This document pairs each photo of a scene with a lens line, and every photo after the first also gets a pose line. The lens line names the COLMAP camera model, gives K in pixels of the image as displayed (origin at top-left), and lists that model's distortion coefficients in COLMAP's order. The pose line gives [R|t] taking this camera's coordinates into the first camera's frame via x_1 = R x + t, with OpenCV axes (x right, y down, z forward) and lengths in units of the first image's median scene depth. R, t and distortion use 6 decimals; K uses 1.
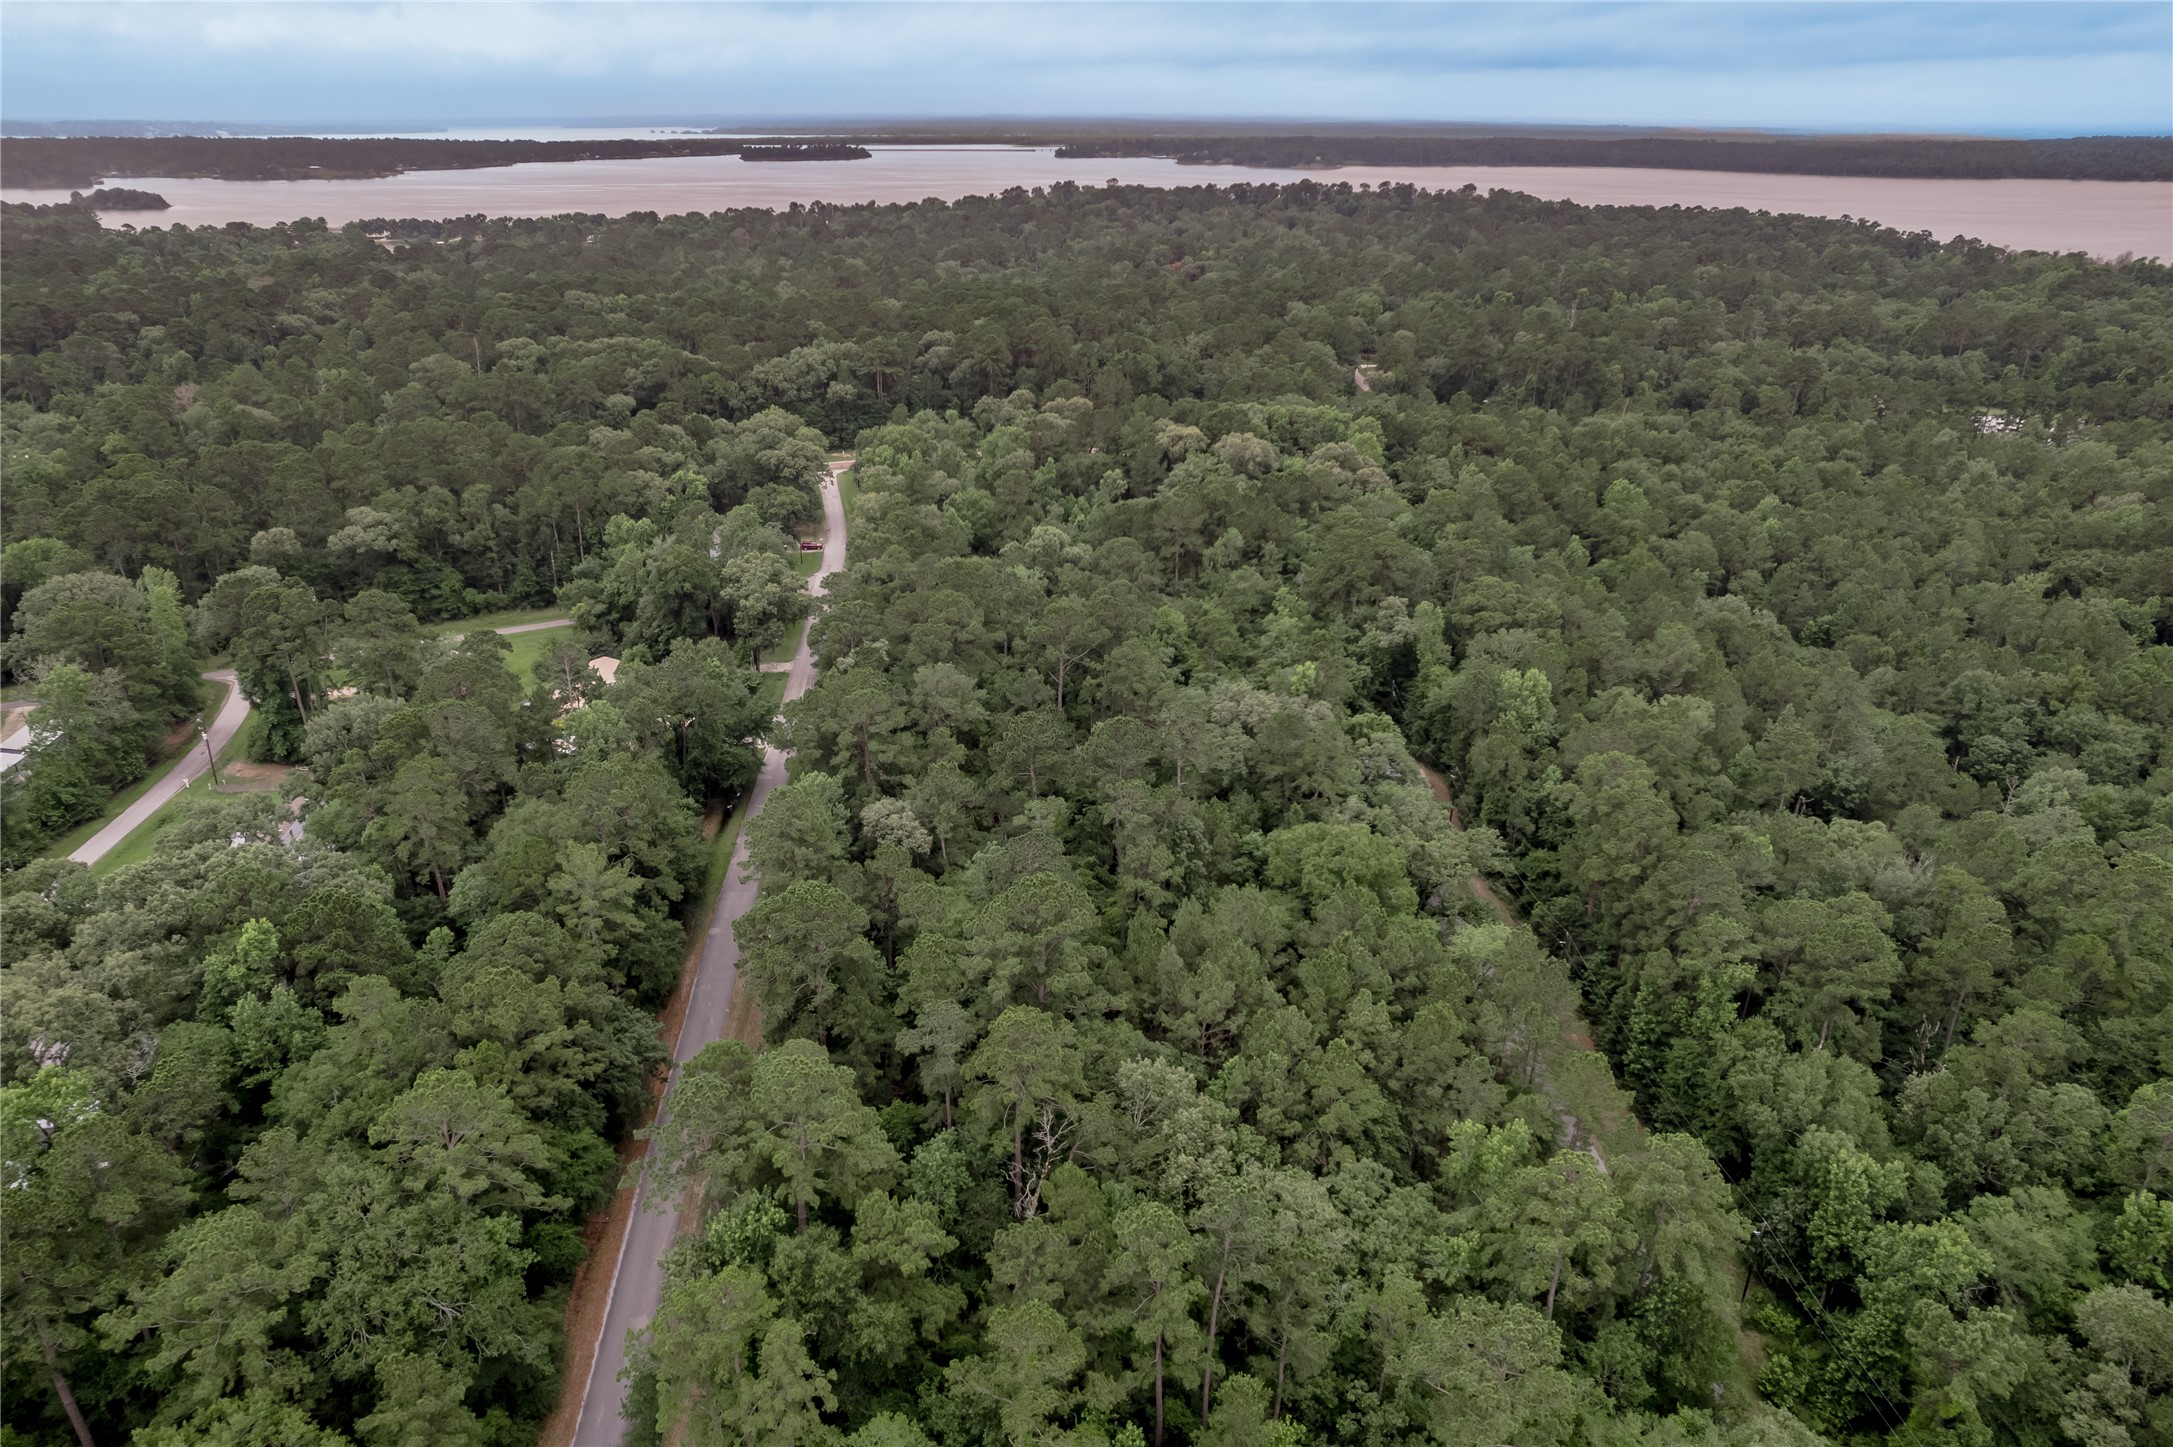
lens RADIAL K [[1418.3, 0, 1089.5], [0, 1418.3, 721.2], [0, 0, 1]] dist [-0.079882, 0.075296]
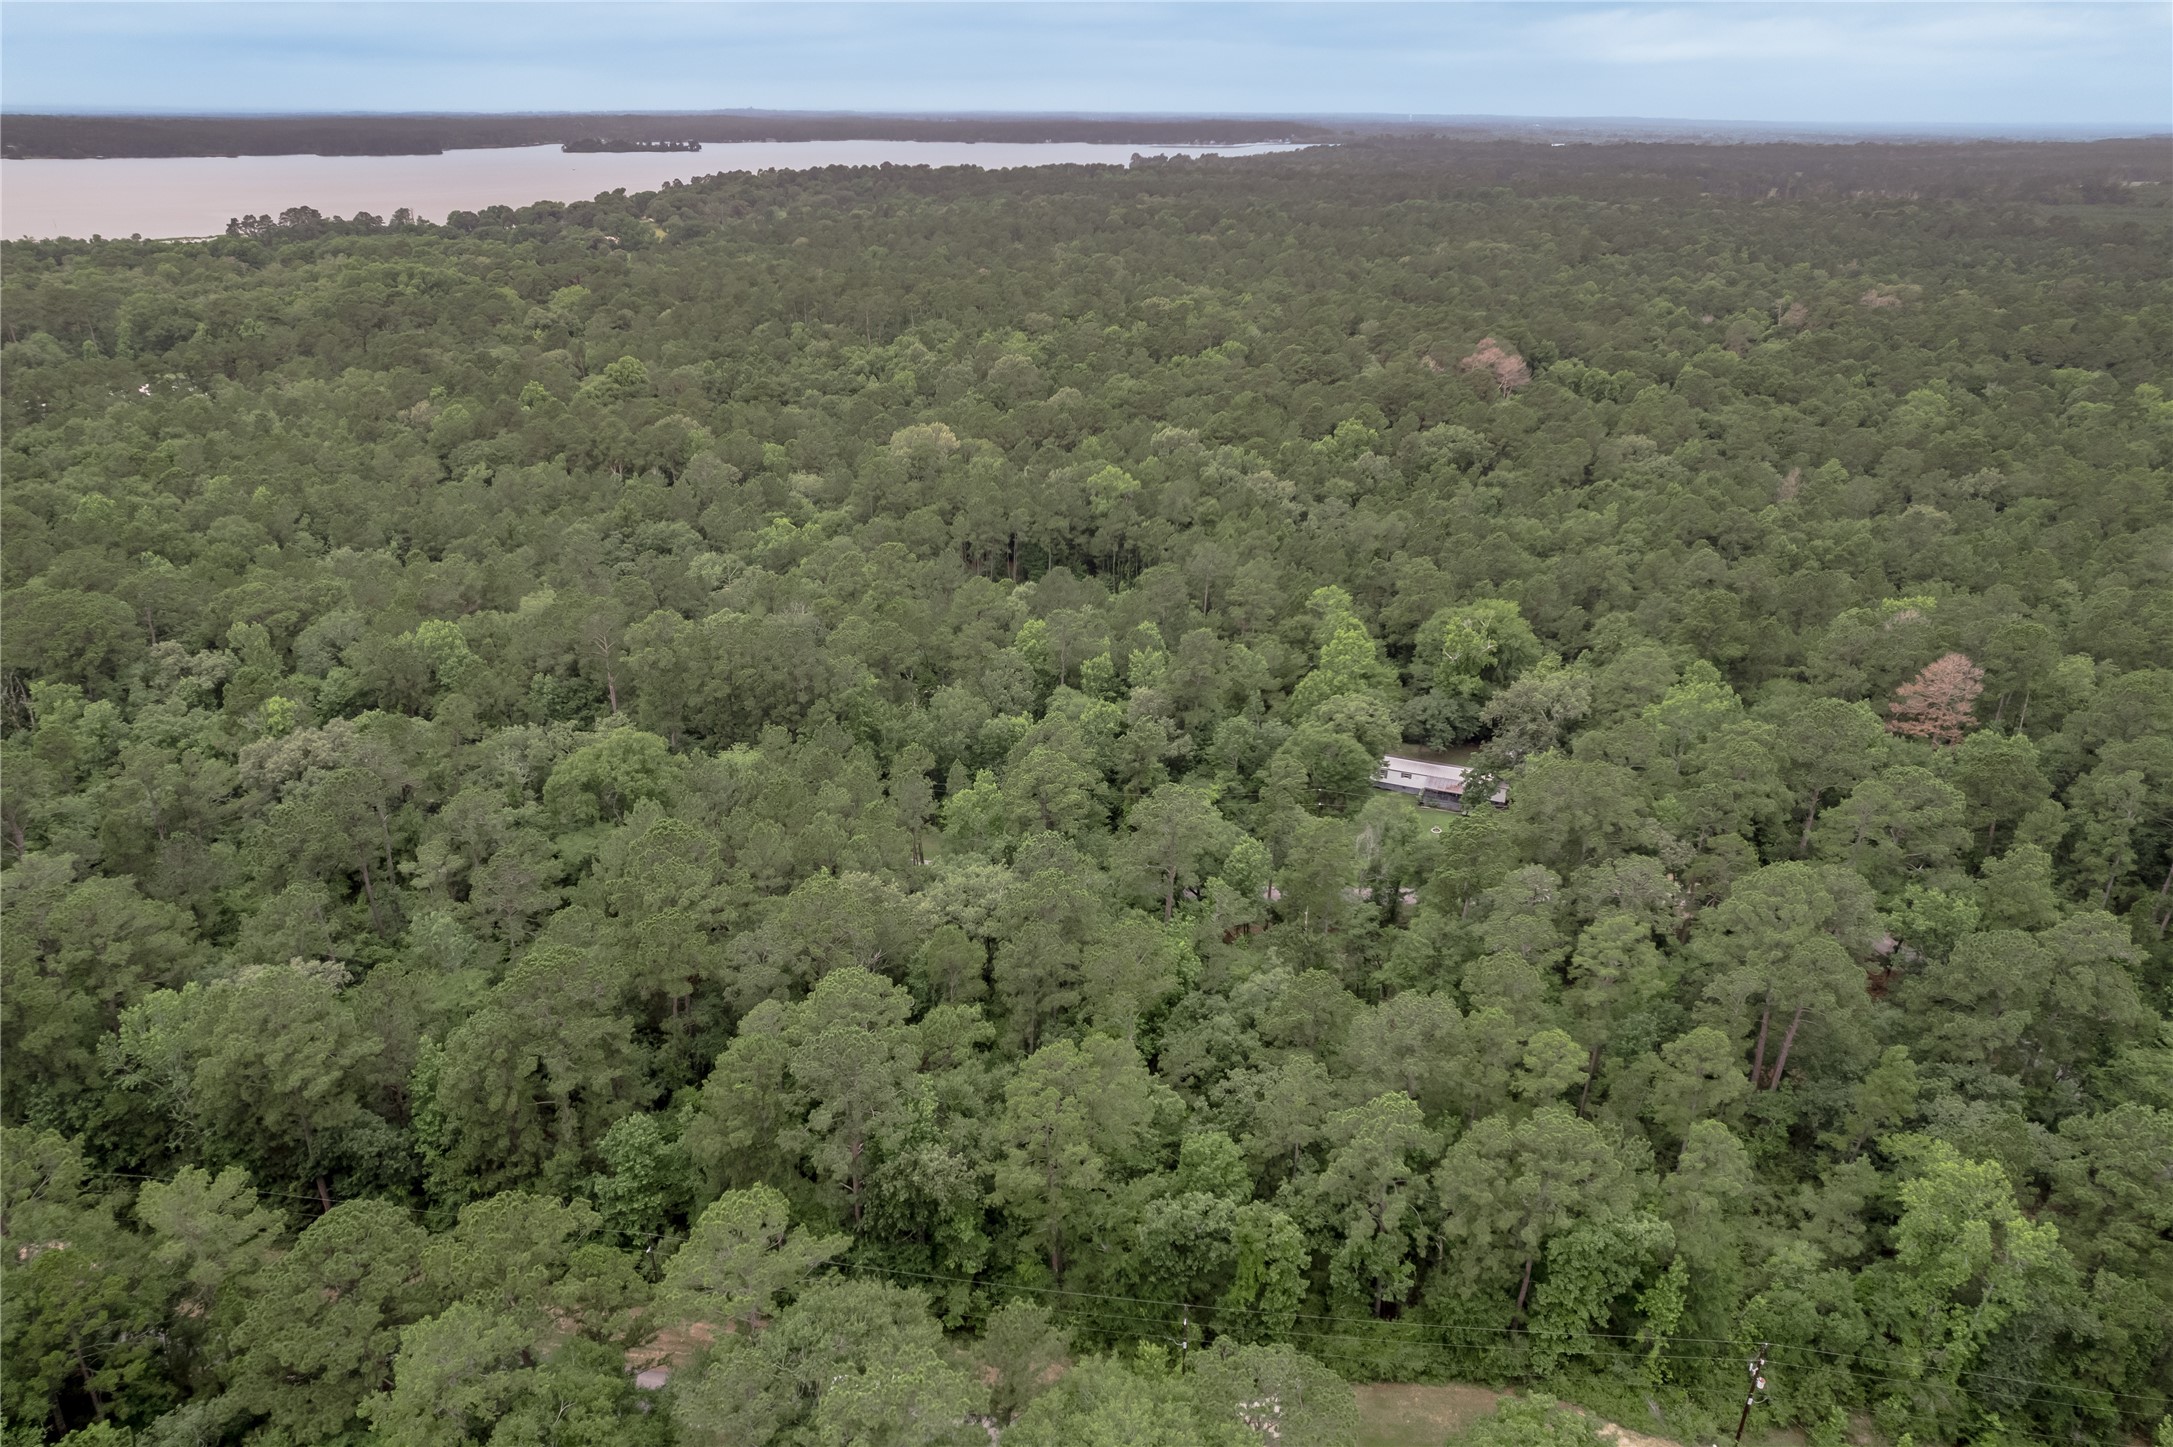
lens RADIAL K [[1400.5, 0, 1087.0], [0, 1400.5, 719.6], [0, 0, 1]] dist [-0.080562, 0.074794]
pose [[0.201319, -0.400764, 0.893789, -0.772769], [0.385397, 0.871284, 0.303865, -0.135369], [-0.900522, 0.283290, 0.329859, 0.301732]]
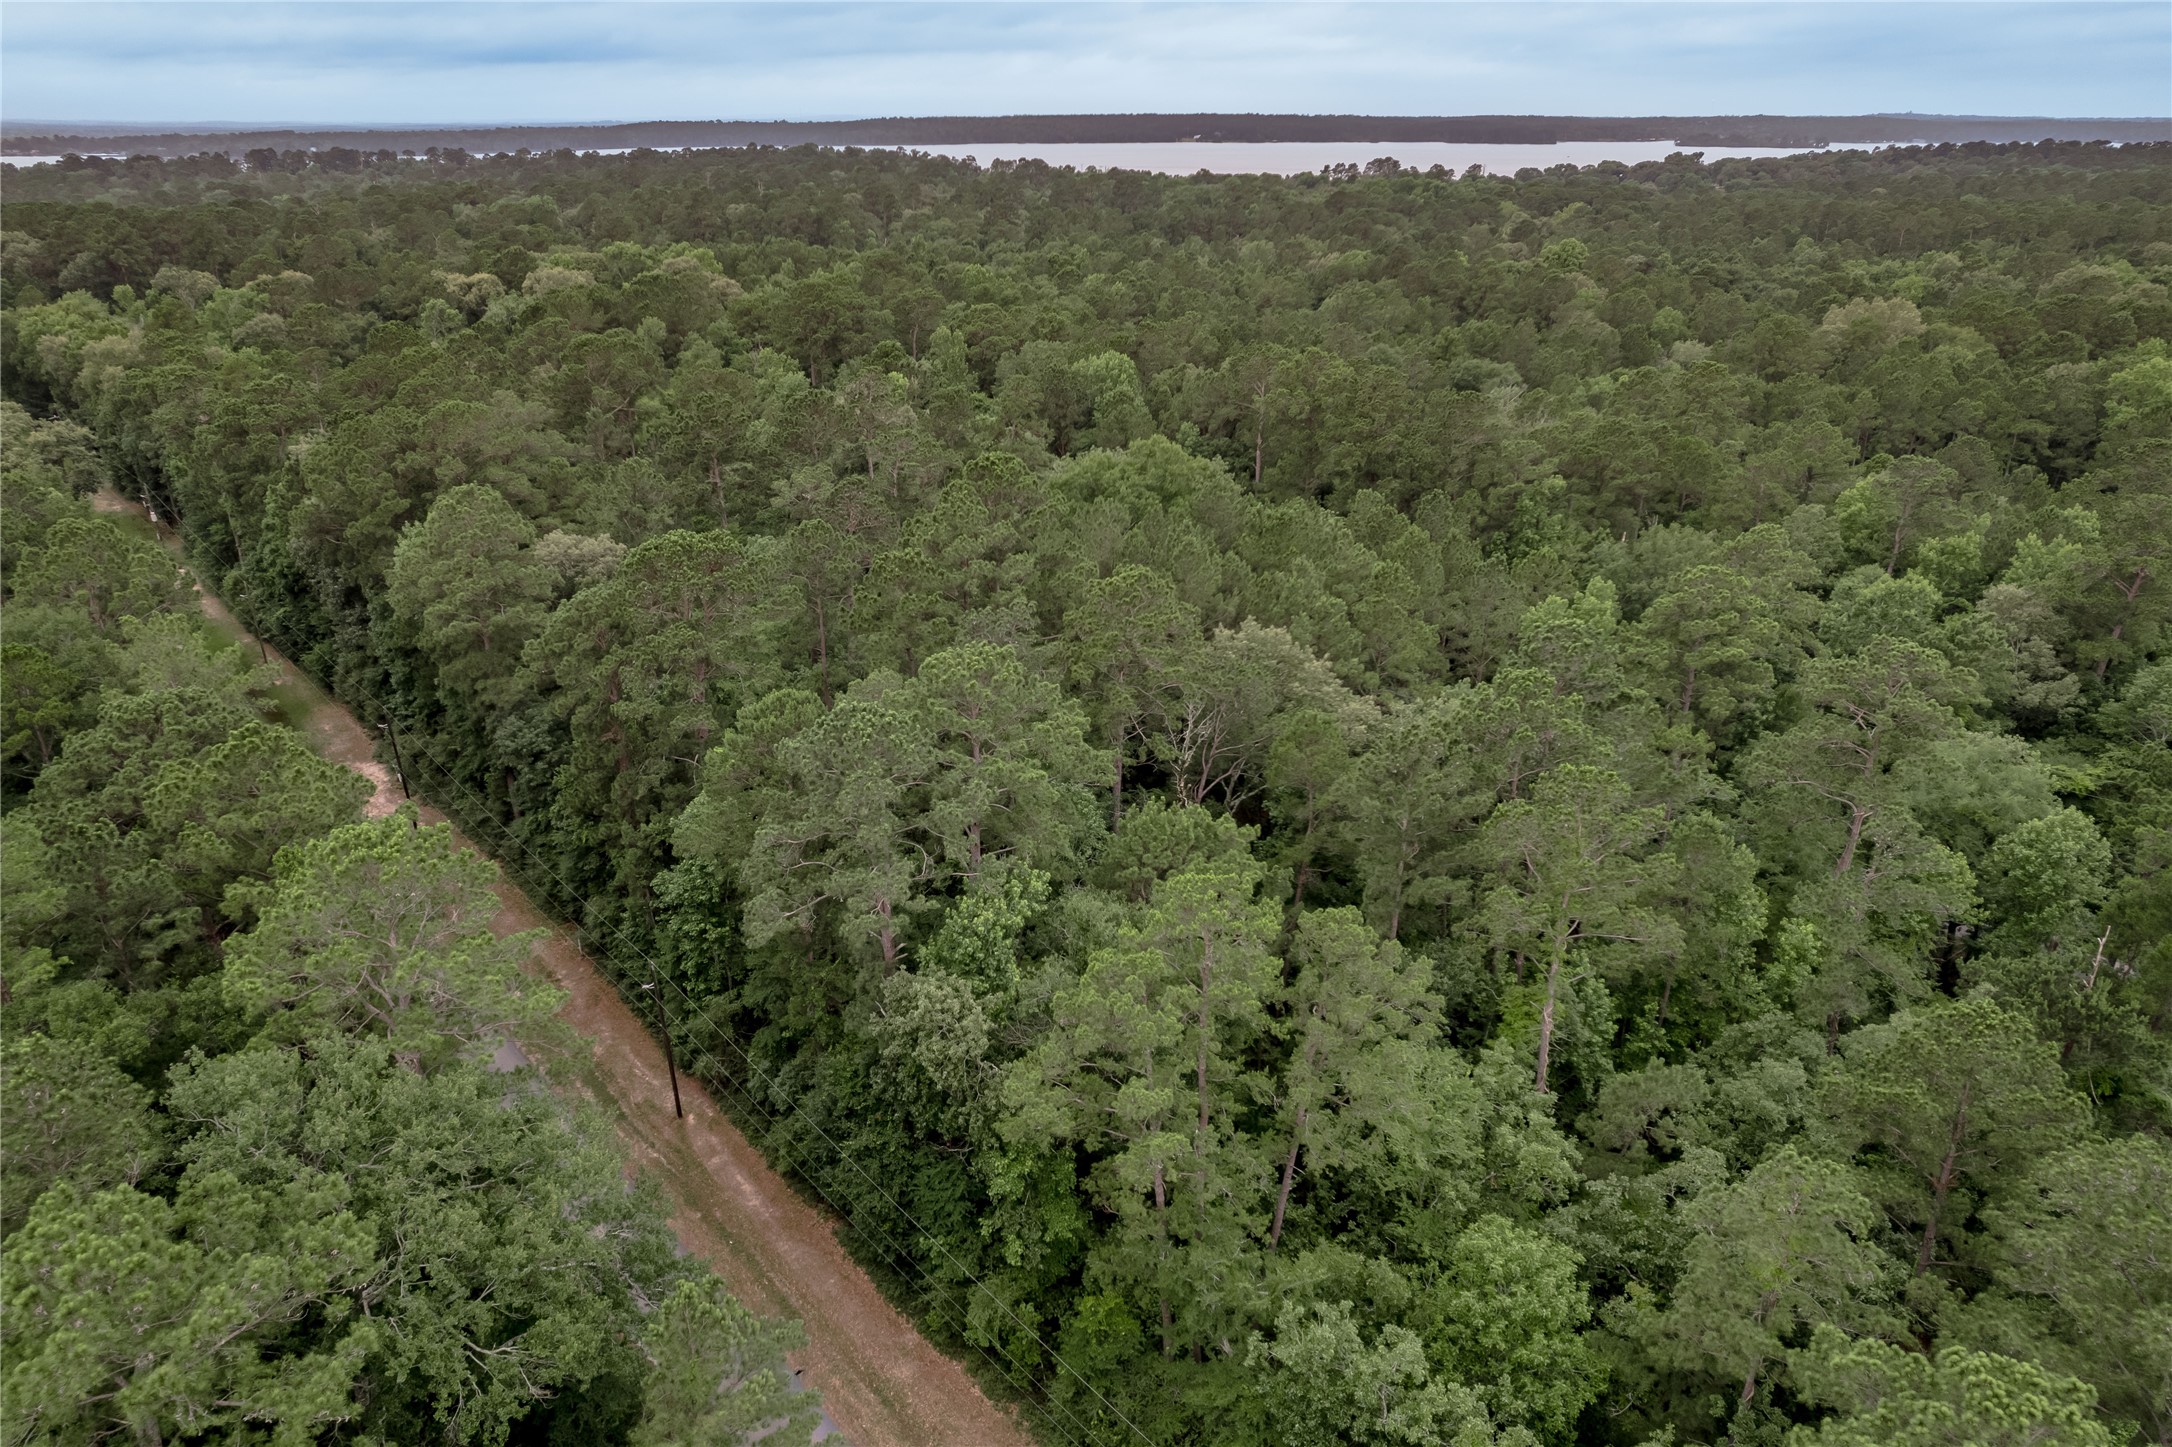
lens RADIAL K [[1413.3, 0, 1092.1], [0, 1413.3, 719.3], [0, 0, 1]] dist [-0.085214, 0.078291]
pose [[0.797424, -0.246308, 0.550861, -0.371186], [0.246029, 0.966286, 0.075908, 0.175544], [-0.550985, 0.074997, 0.831138, 0.340059]]
